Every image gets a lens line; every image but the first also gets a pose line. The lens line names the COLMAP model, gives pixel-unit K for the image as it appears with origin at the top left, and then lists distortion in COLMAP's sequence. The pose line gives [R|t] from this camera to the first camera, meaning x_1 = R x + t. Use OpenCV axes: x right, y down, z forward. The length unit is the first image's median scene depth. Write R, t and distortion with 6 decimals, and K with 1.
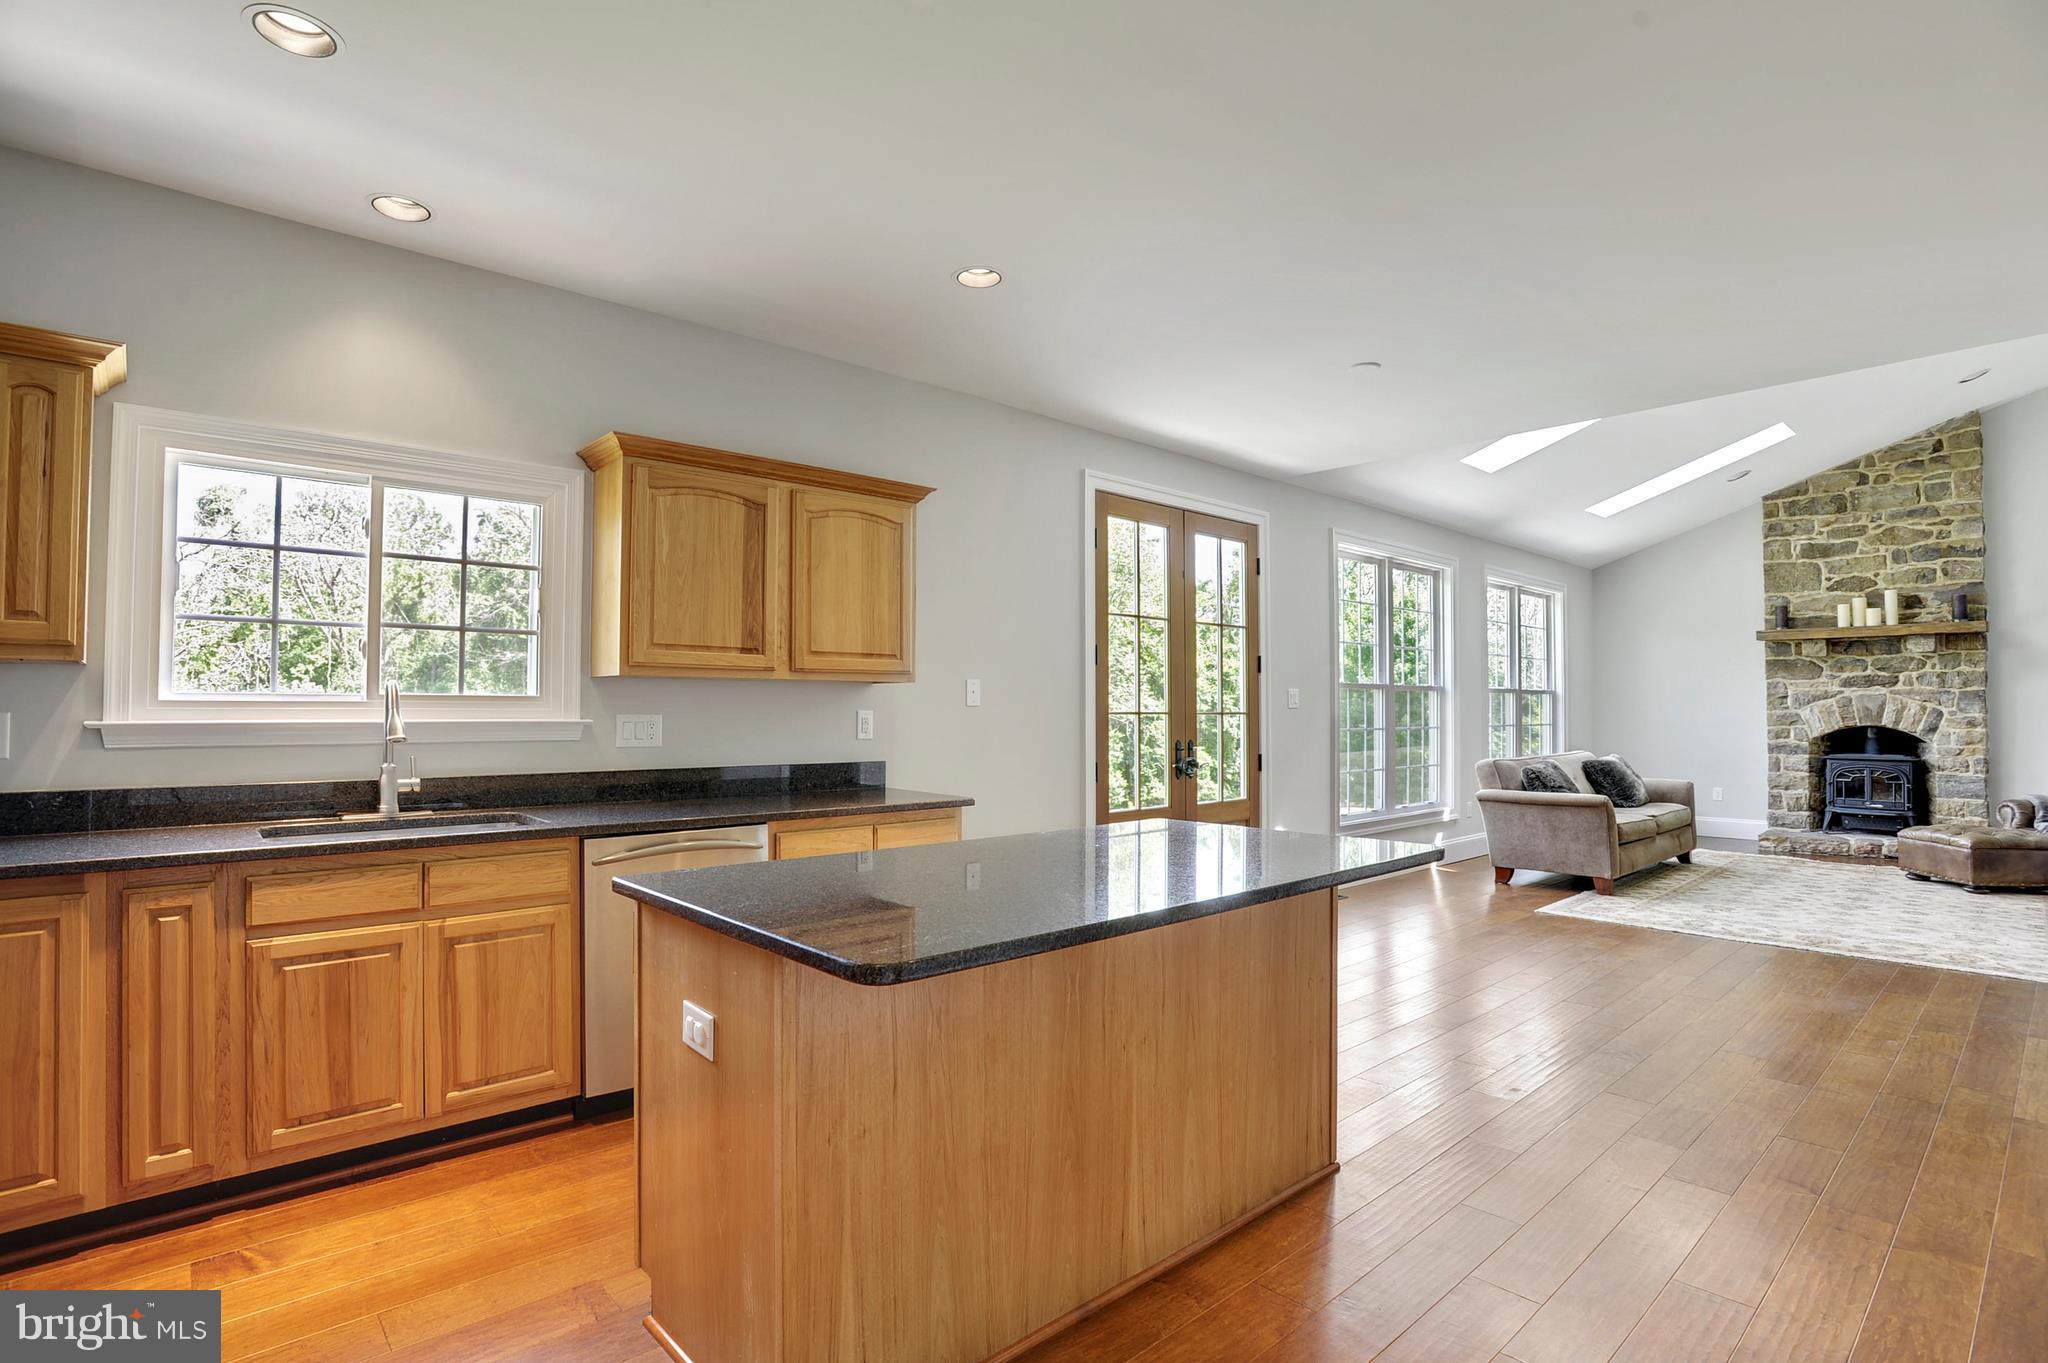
lens RADIAL K [[991.2, 0, 1032.0], [0, 991.2, 690.0], [0, 0, 1]] dist [-0.050368, 0.014760]
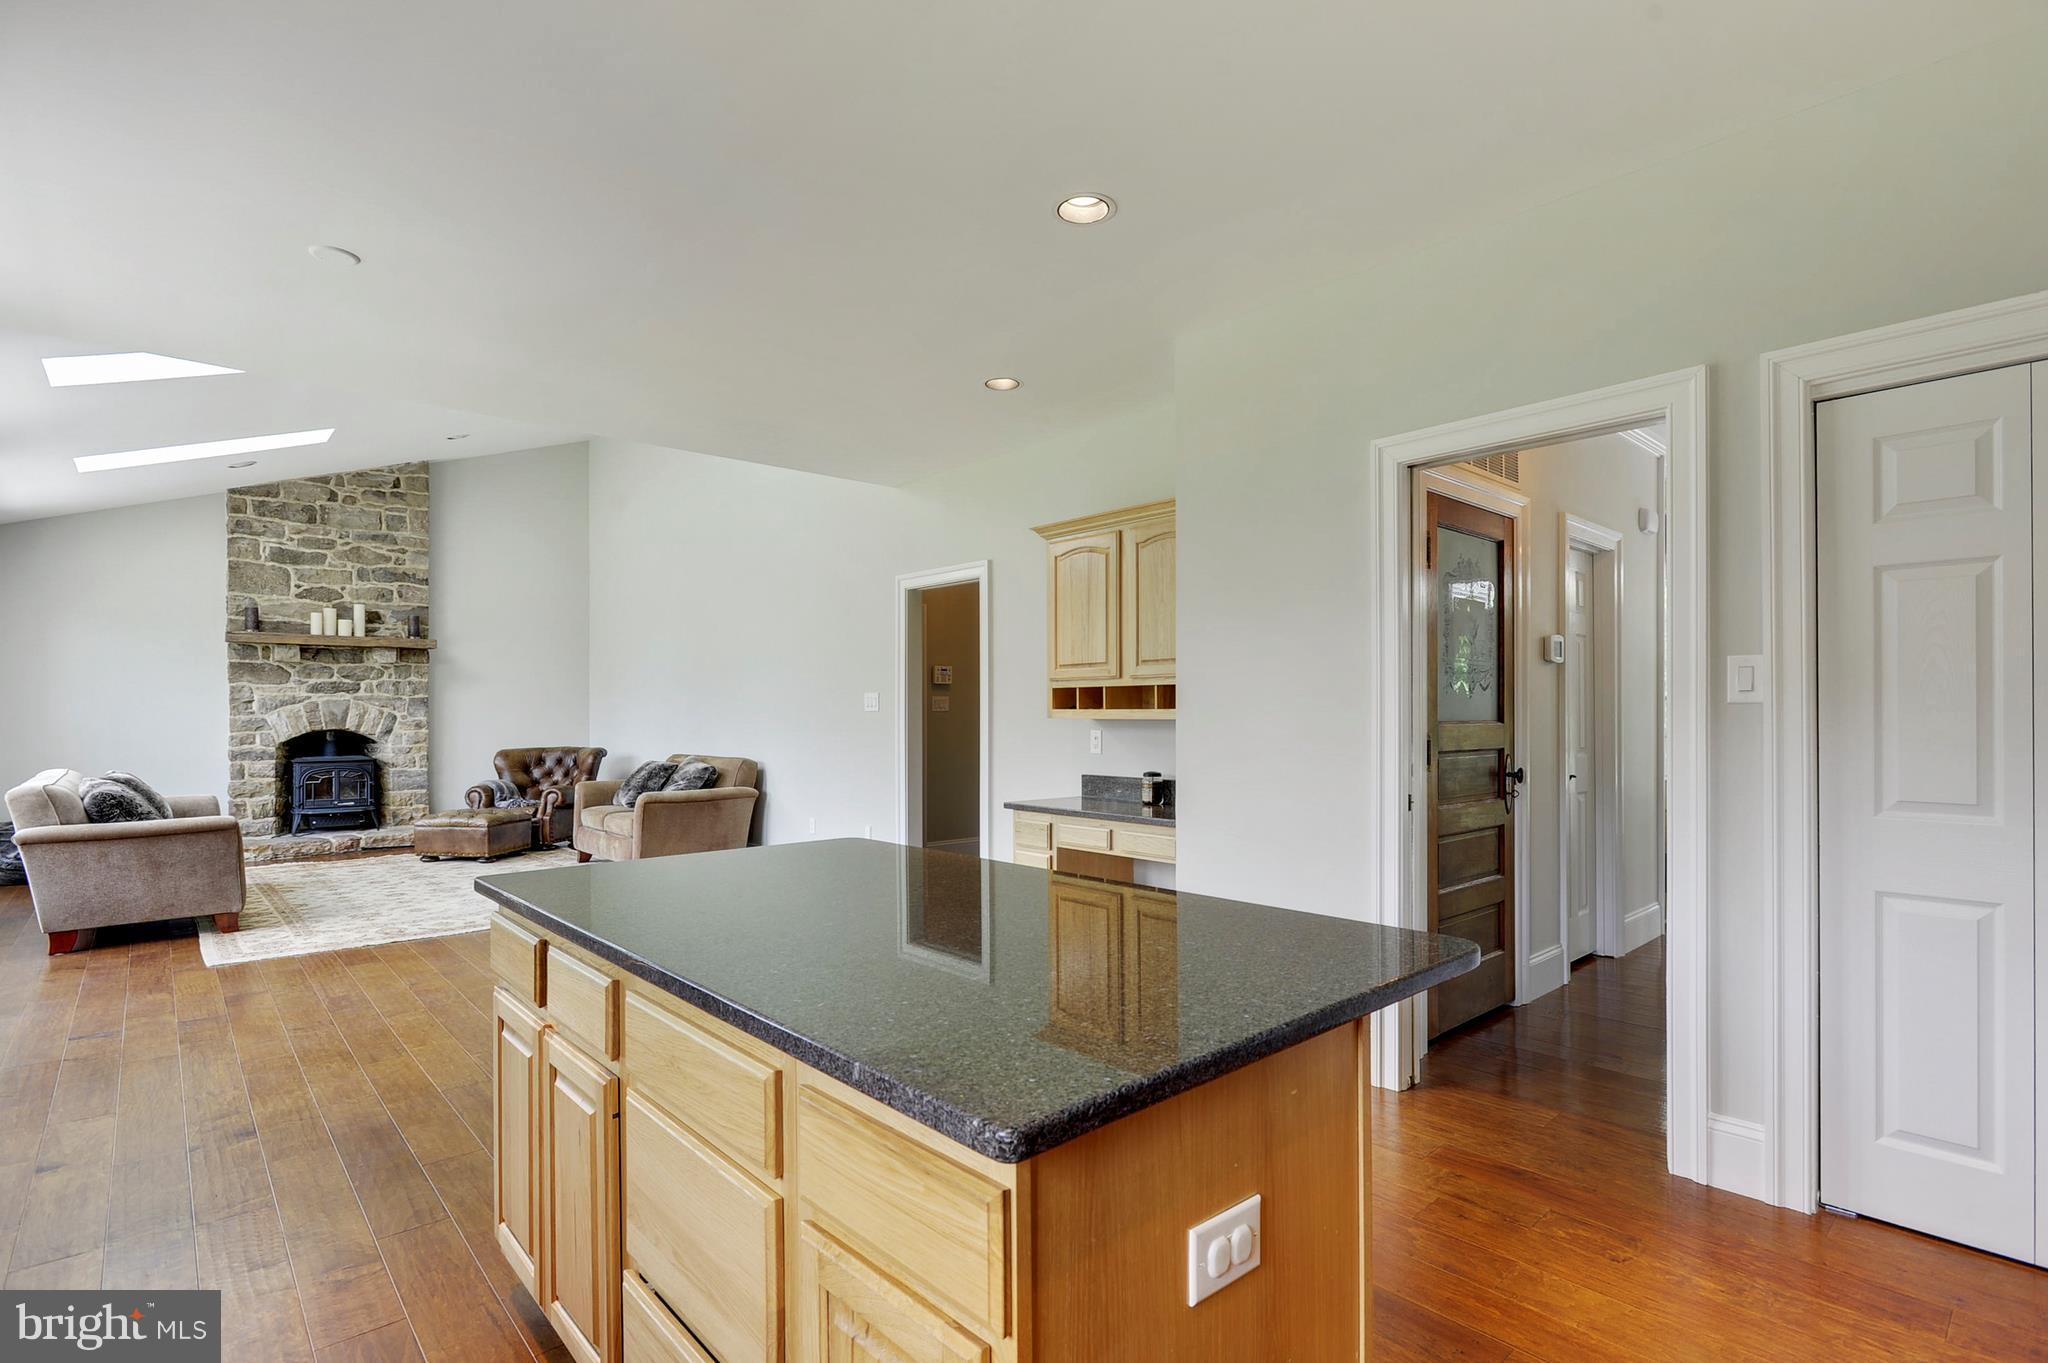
lens RADIAL K [[979.6, 0, 1021.3], [0, 979.6, 703.8], [0, 0, 1]] dist [-0.000208, 0.000532]
pose [[0.007800, 0.004912, 0.999958, -0.204354], [-0.015467, 0.999869, -0.004791, 0.002256], [-0.999850, -0.015429, 0.007875, 0.230513]]
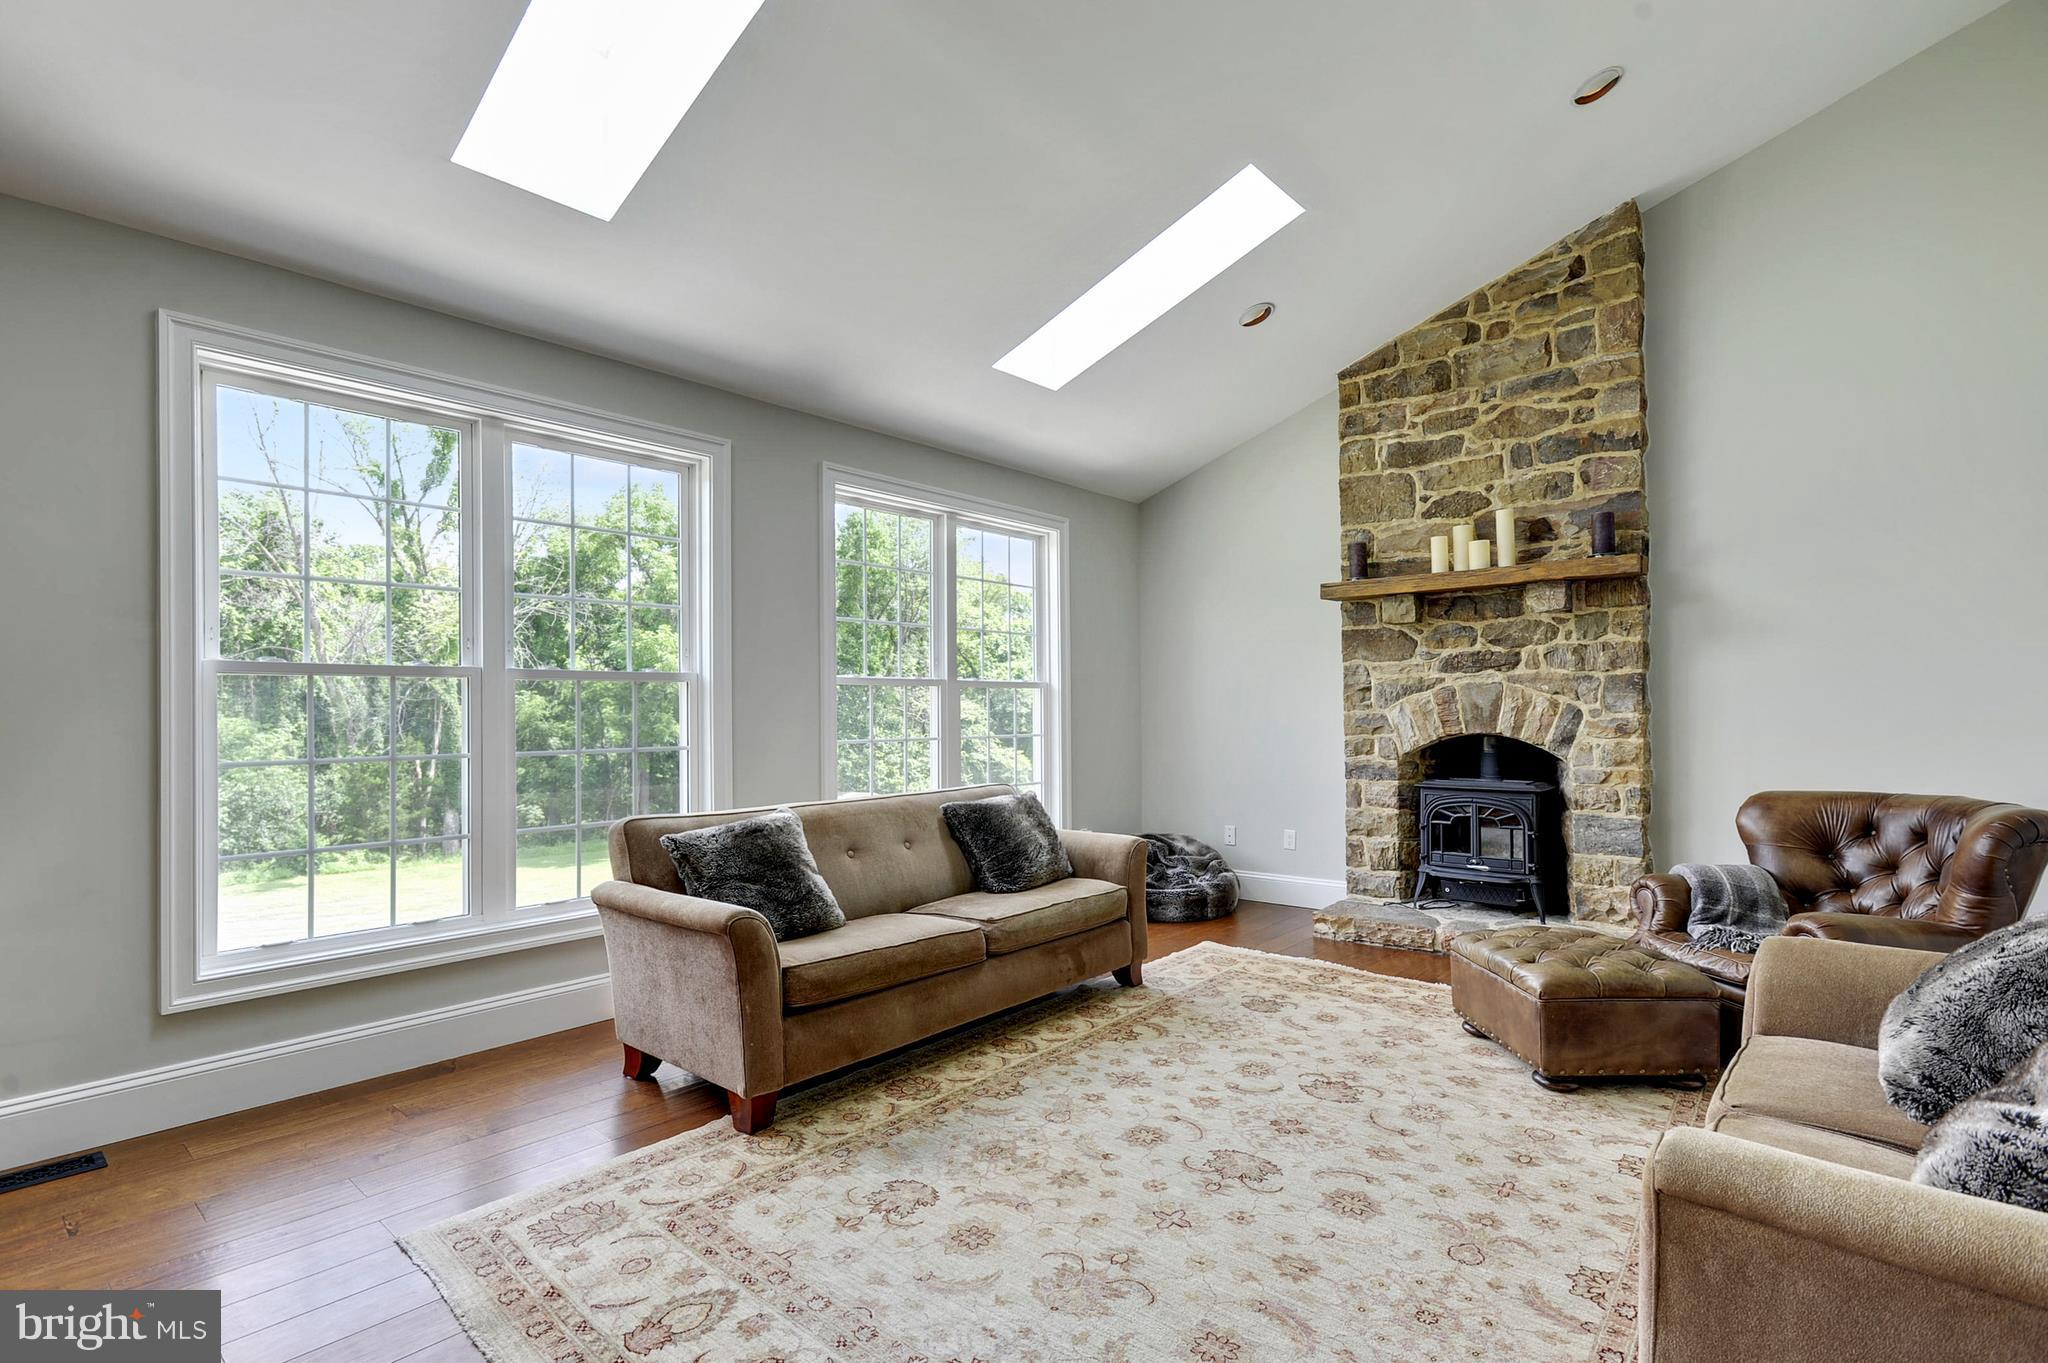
lens RADIAL K [[979.6, 0, 1021.3], [0, 979.6, 703.8], [0, 0, 1]] dist [-0.000208, 0.000532]
pose [[0.992634, -0.009733, 0.120761, 0.499260], [0.008468, 0.999904, 0.010985, 0.008307], [-0.120856, -0.009882, 0.992621, 0.408994]]
